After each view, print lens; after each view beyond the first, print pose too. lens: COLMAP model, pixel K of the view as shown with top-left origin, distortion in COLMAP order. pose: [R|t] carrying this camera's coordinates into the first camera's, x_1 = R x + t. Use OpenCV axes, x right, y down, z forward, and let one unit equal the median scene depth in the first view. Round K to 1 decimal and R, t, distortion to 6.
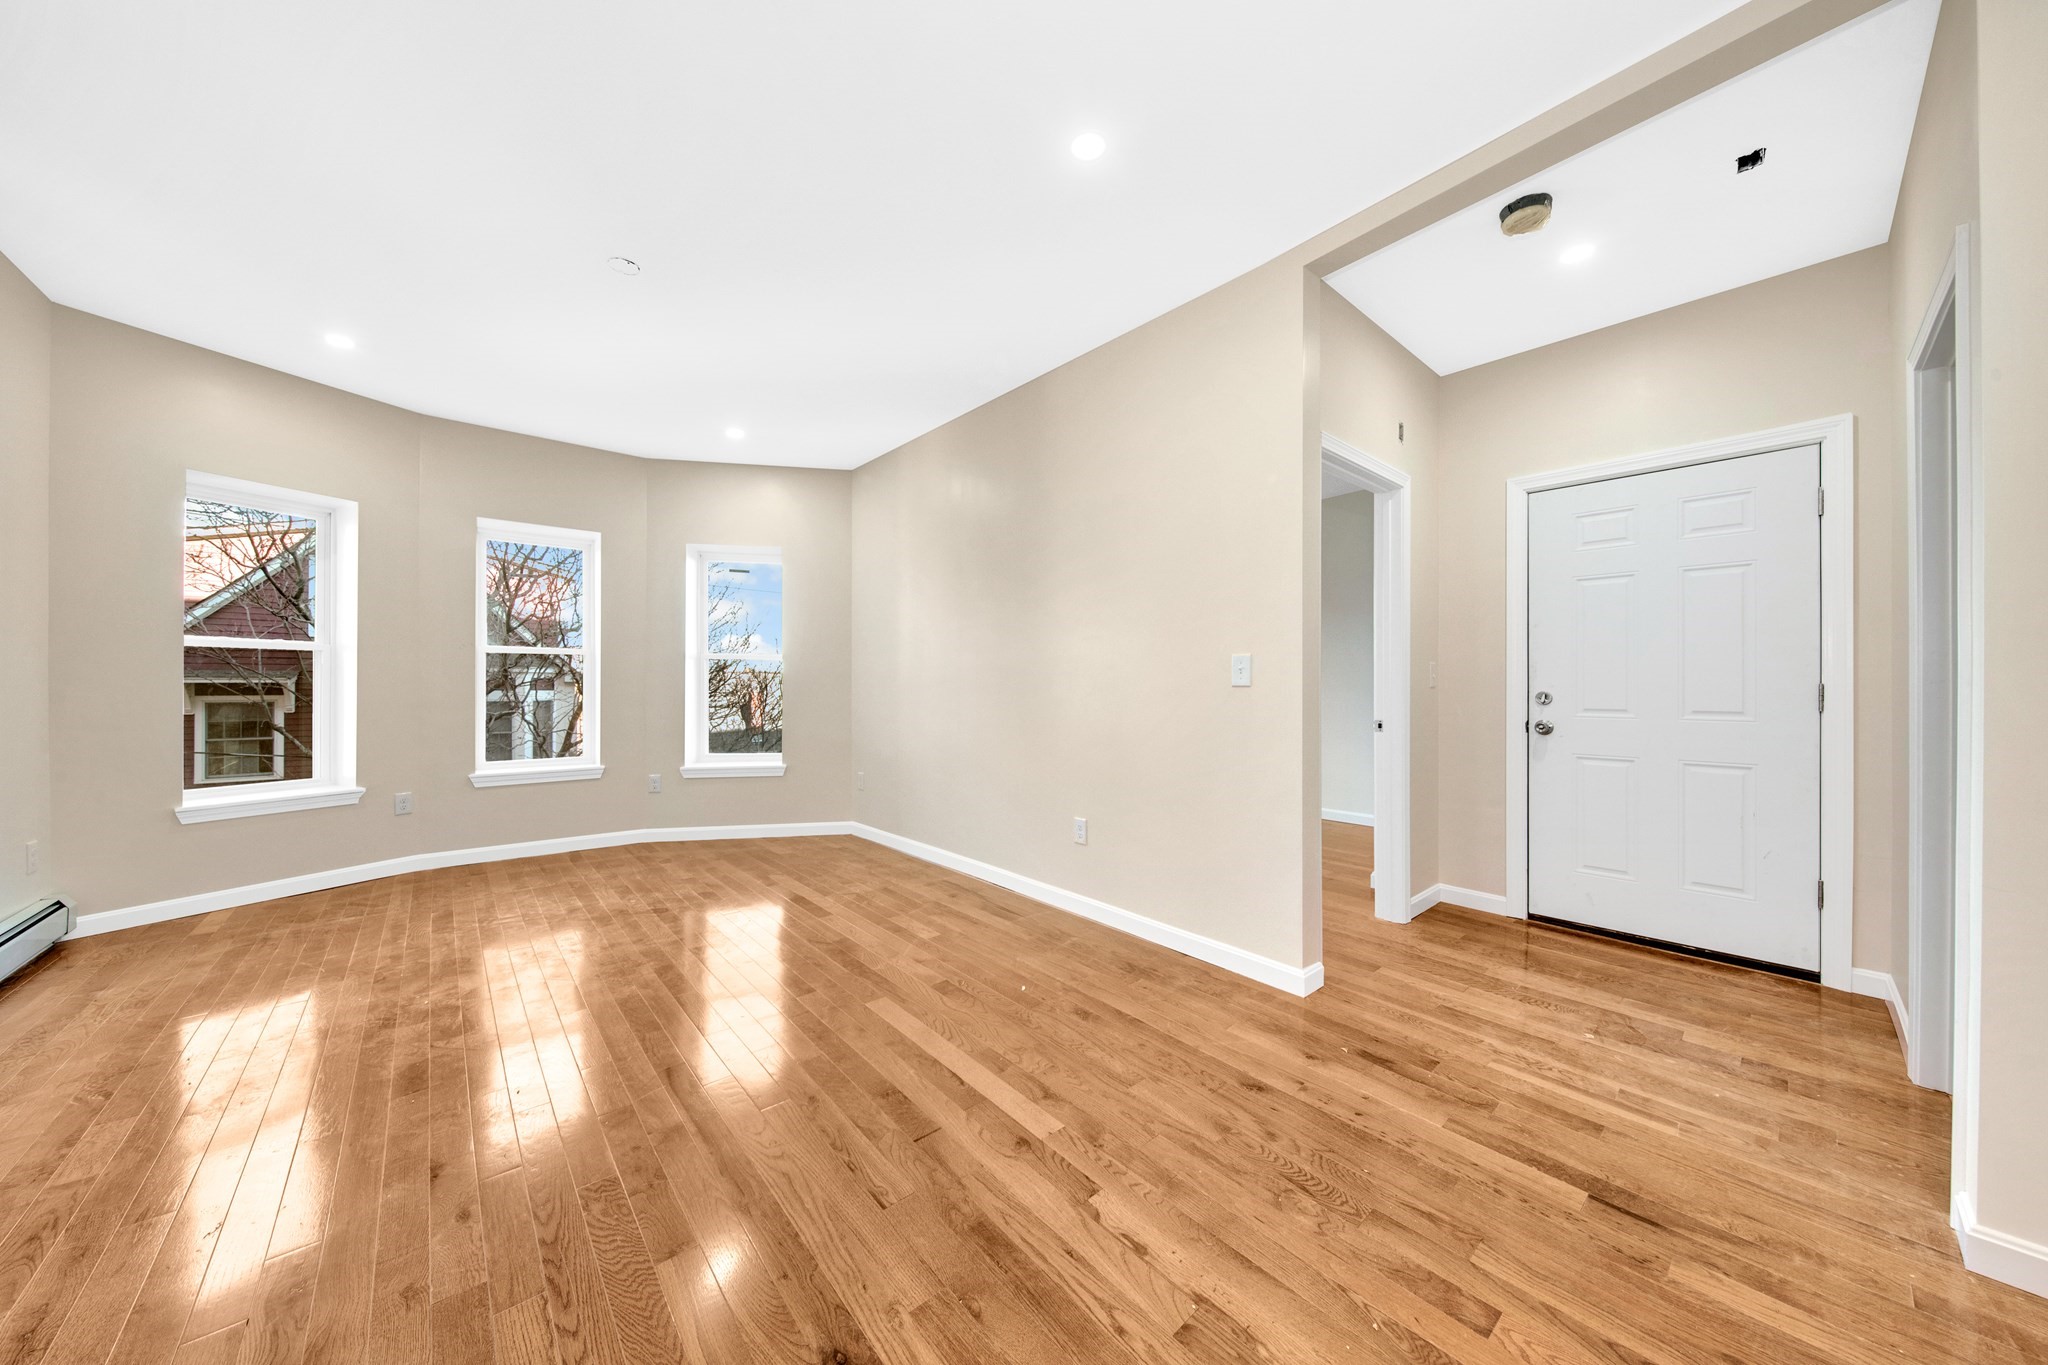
lens RADIAL K [[672.2, 0, 1018.9], [0, 672.2, 682.5], [0, 0, 1]] dist [-0.001109, -0.000234]
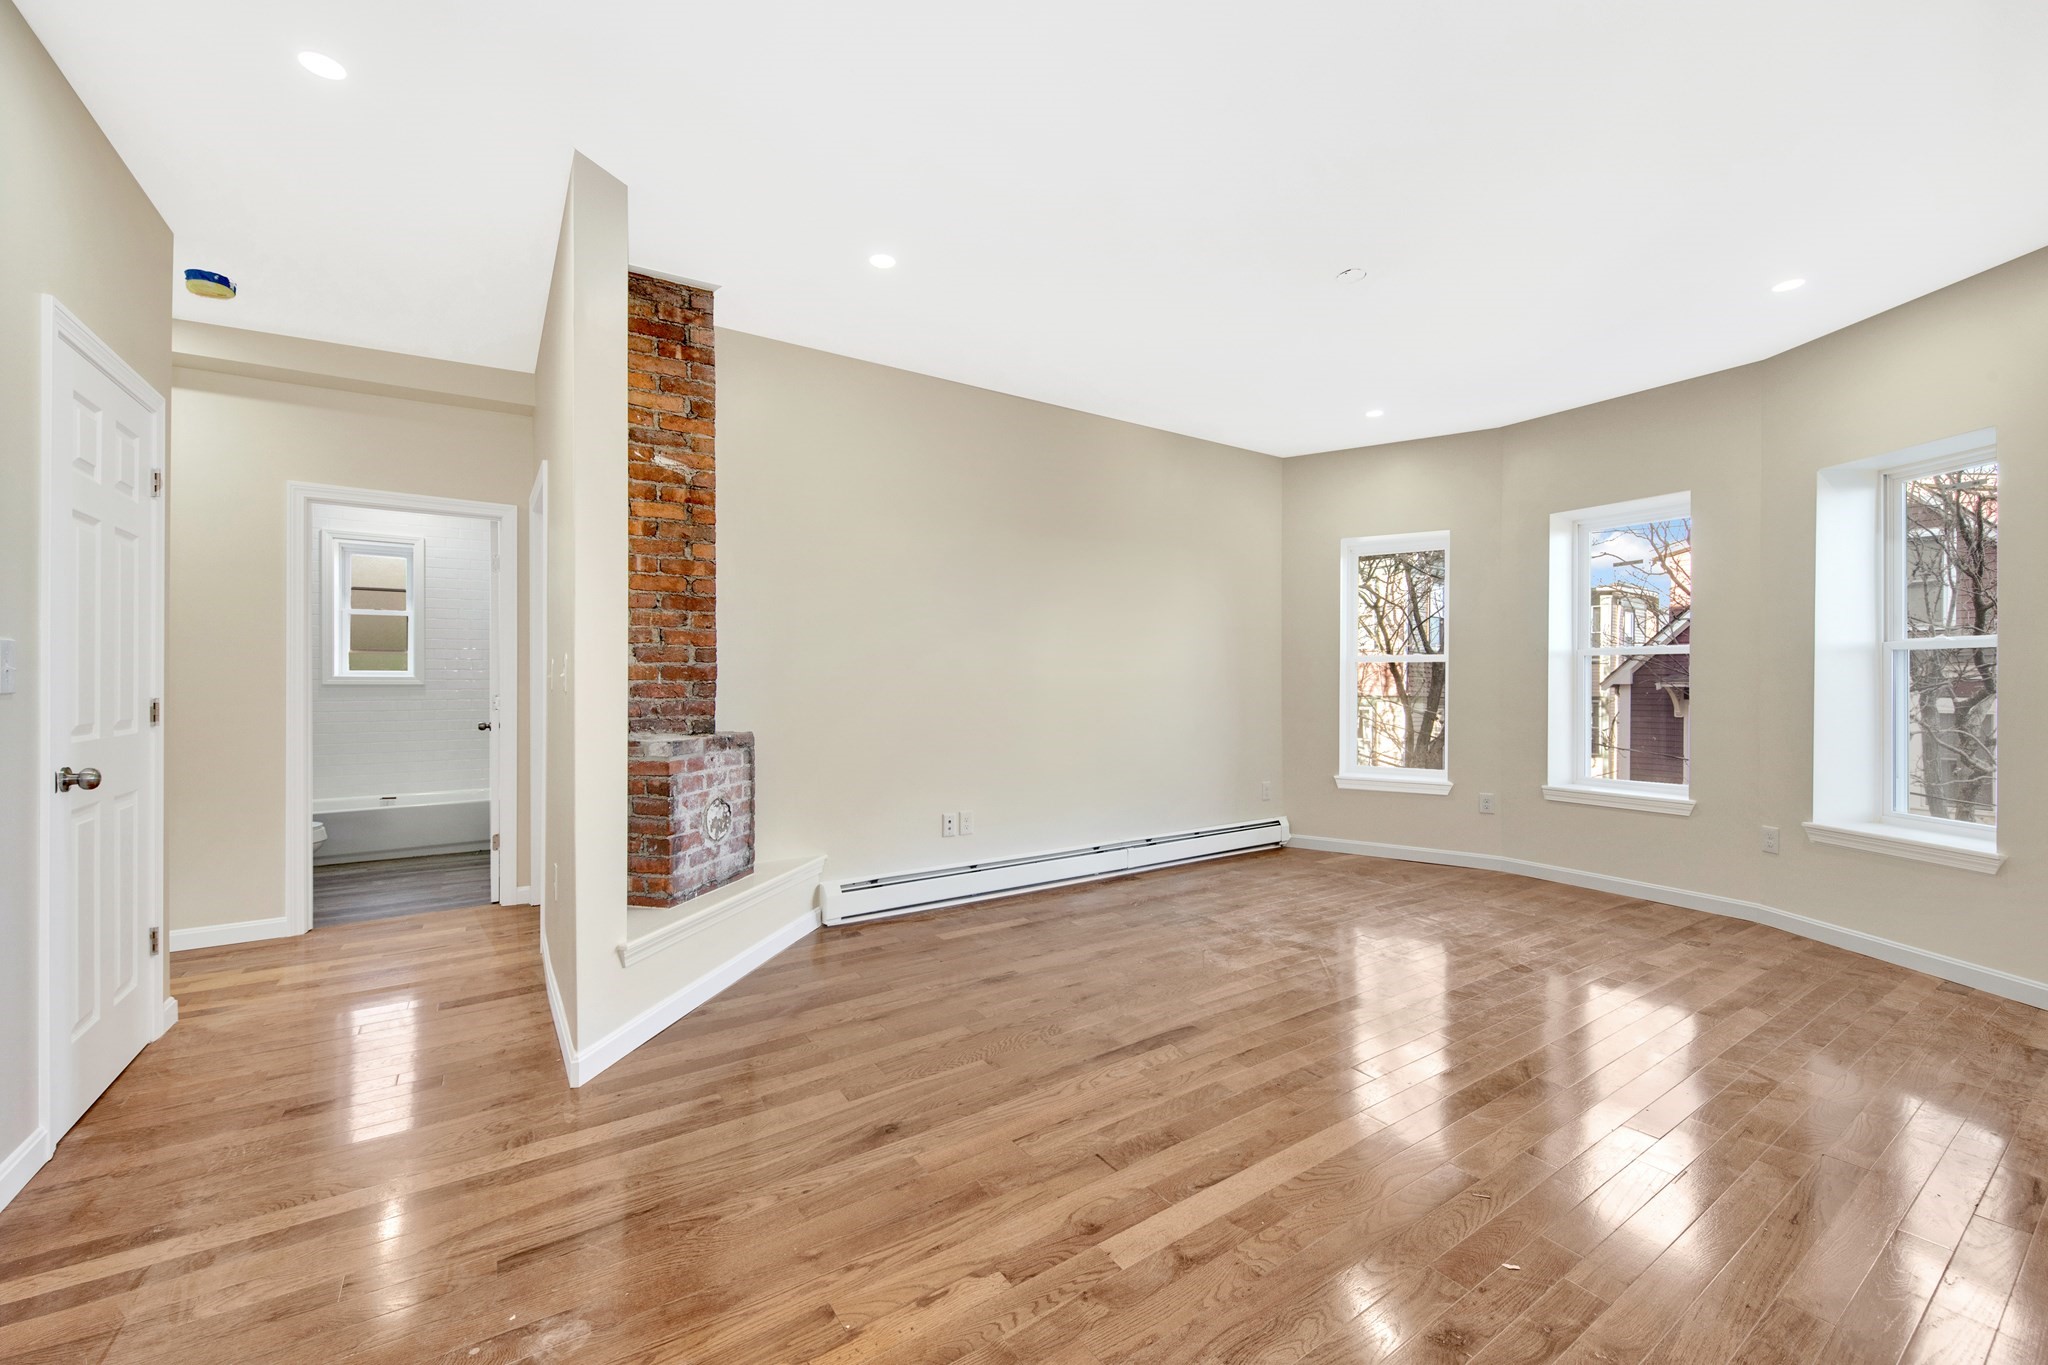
lens RADIAL K [[793.3, 0, 1008.9], [0, 793.3, 683.7], [0, 0, 1]] dist [0.001510, -0.000314]
pose [[-0.132885, -0.003389, -0.991126, 0.670120], [-0.000609, 0.999994, -0.003338, -0.005281], [0.991131, 0.000160, -0.132886, 0.671147]]
